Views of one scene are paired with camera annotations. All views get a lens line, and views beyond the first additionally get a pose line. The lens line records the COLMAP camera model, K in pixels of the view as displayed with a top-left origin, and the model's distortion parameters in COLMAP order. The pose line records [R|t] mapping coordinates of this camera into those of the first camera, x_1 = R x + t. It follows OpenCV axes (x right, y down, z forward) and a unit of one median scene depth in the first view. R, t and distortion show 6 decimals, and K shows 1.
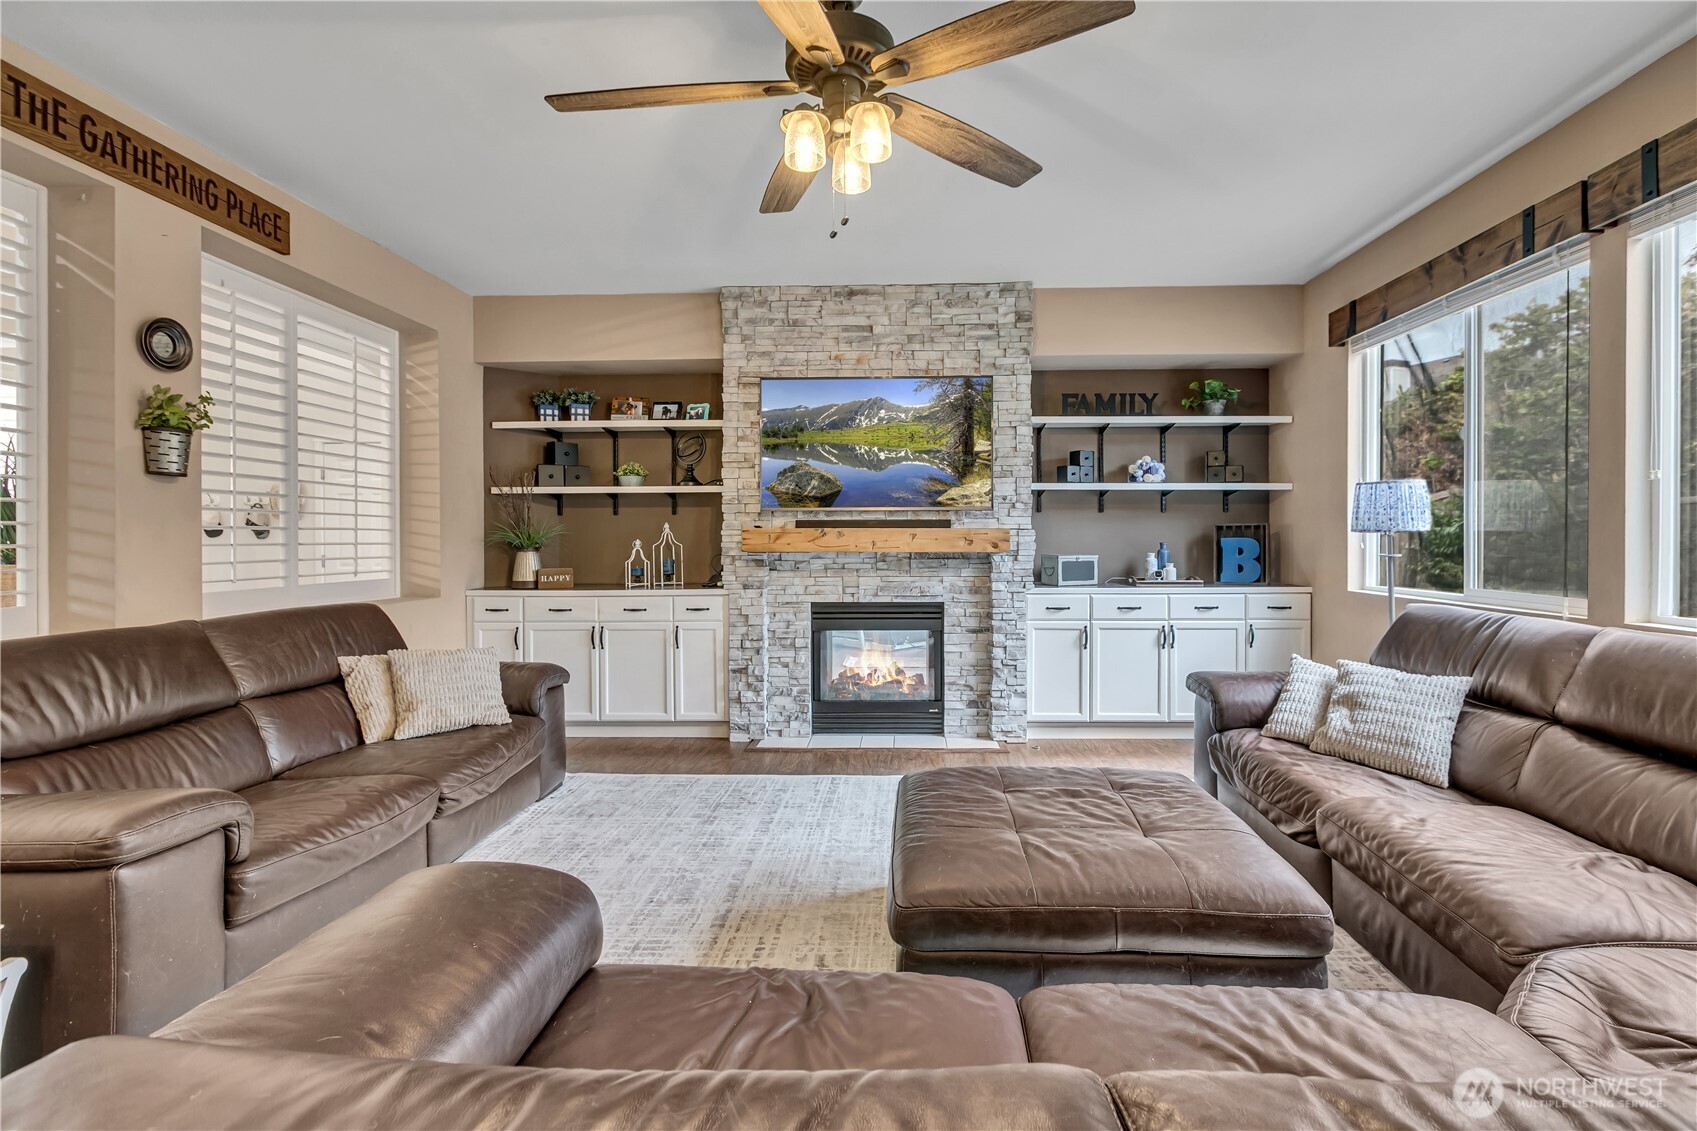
lens RADIAL K [[784.1, 0, 853.2], [0, 784.1, 550.5], [0, 0, 1]] dist [-0.004167, -0.000573]
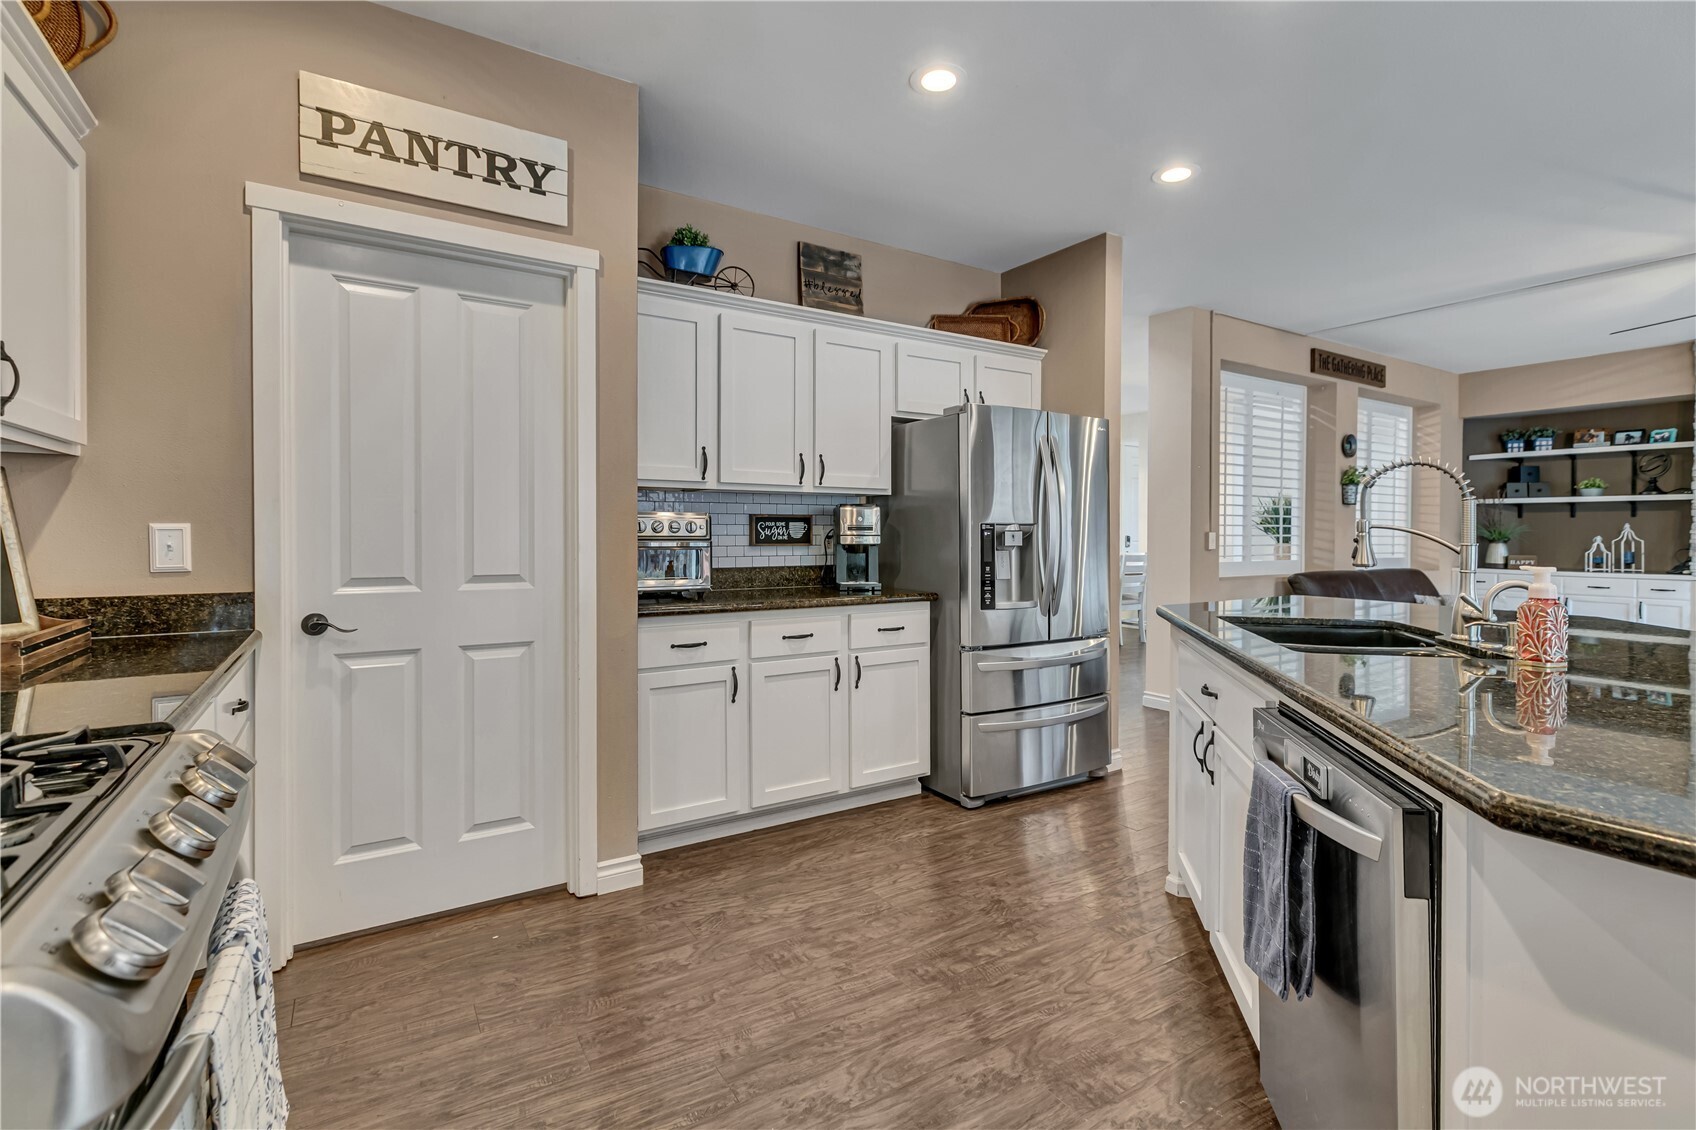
lens RADIAL K [[783.6, 0, 849.9], [0, 783.6, 547.0], [0, 0, 1]] dist [-0.004167, -0.000573]
pose [[0.585572, 0.025214, -0.810228, 0.057240], [-0.022336, 0.999639, 0.014966, 0.012934], [0.810313, 0.009333, 0.585923, -0.809374]]
